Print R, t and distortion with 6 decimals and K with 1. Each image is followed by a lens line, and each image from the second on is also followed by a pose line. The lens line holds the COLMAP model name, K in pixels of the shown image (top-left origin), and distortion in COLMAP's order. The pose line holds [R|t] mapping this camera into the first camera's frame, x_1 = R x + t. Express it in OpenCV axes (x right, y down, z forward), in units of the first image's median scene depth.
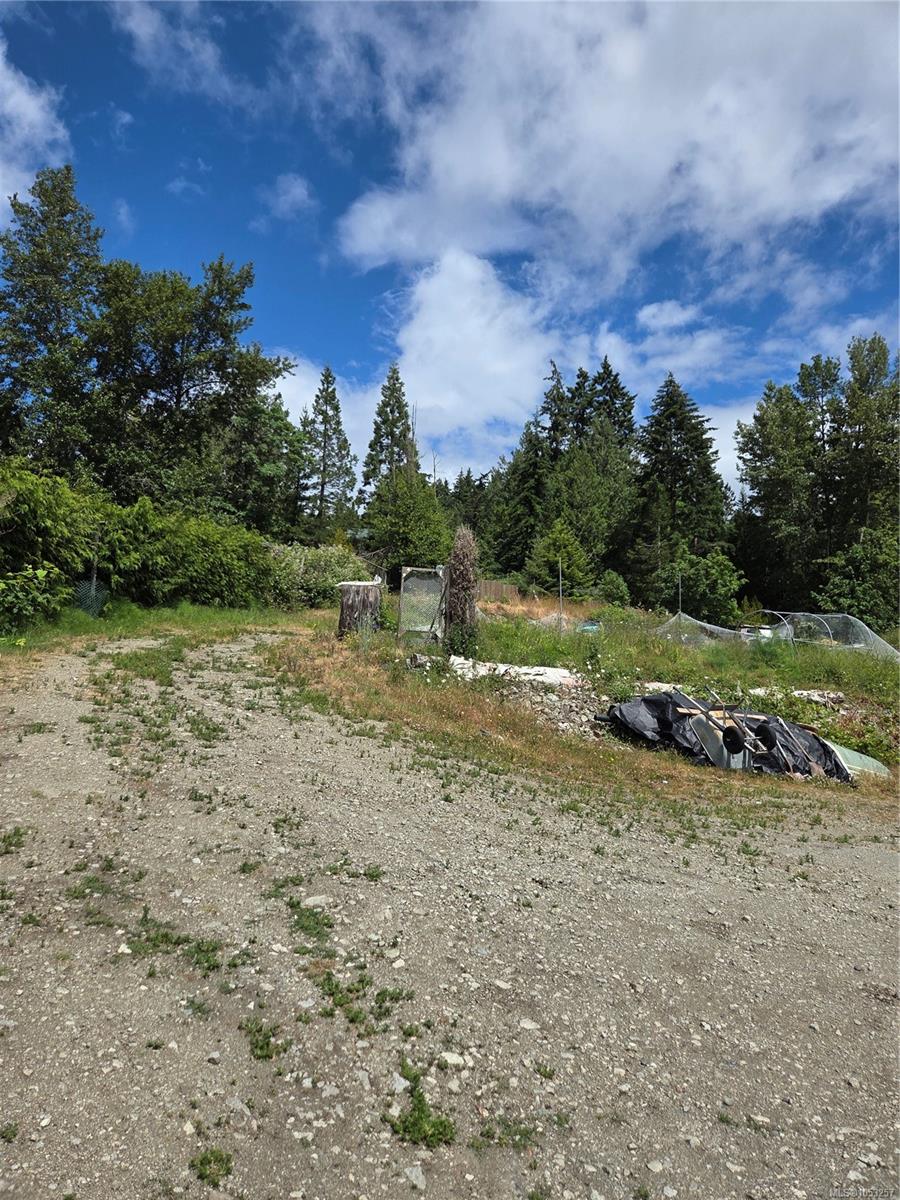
lens RADIAL K [[809.8, 0, 448.2], [0, 809.8, 601.7], [0, 0, 1]] dist [0.062959, -0.041185]
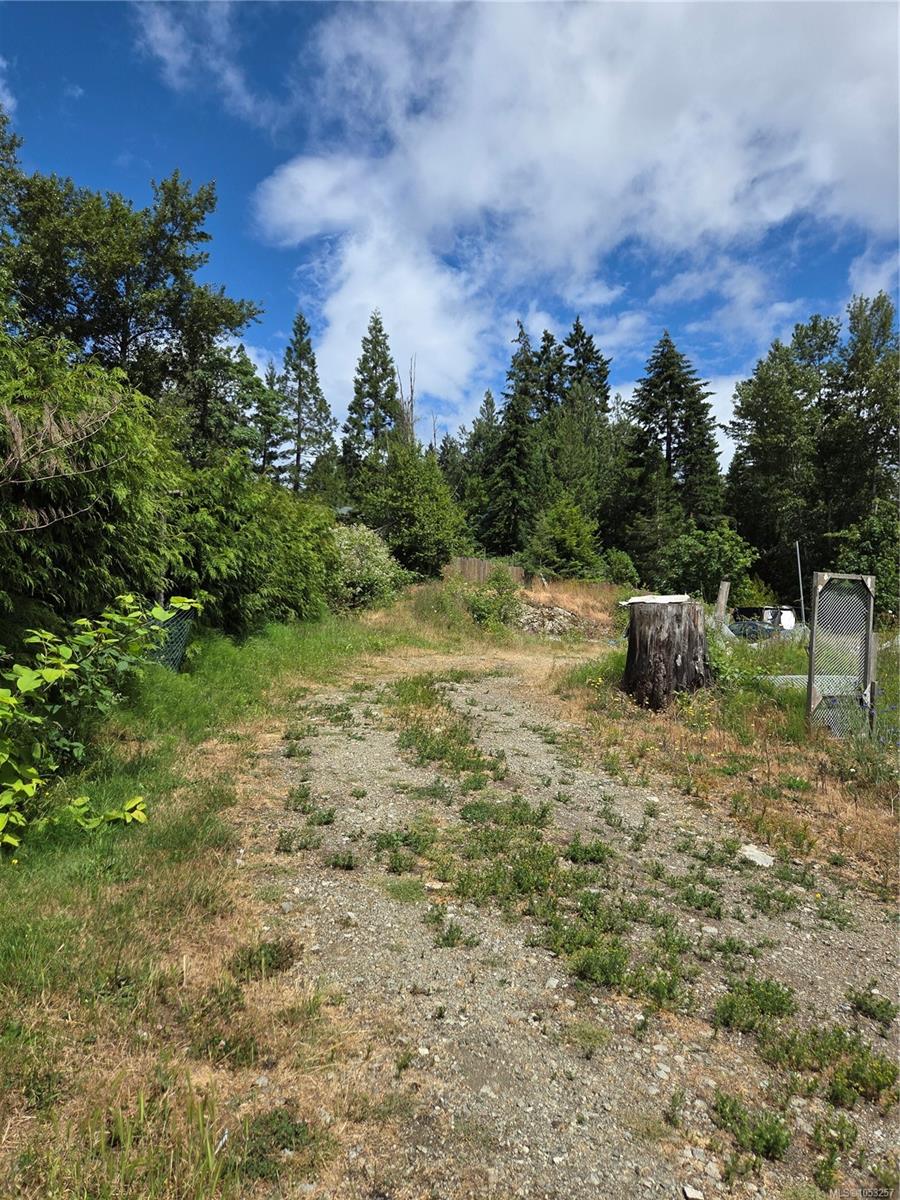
lens RADIAL K [[809.8, 0, 448.2], [0, 809.8, 588.7], [0, 0, 1]] dist [0.062959, -0.041185]
pose [[0.994546, -0.018859, 0.102584, -0.084835], [0.017407, 0.999736, 0.015030, -0.011017], [-0.102841, -0.013162, 0.994611, 0.128425]]
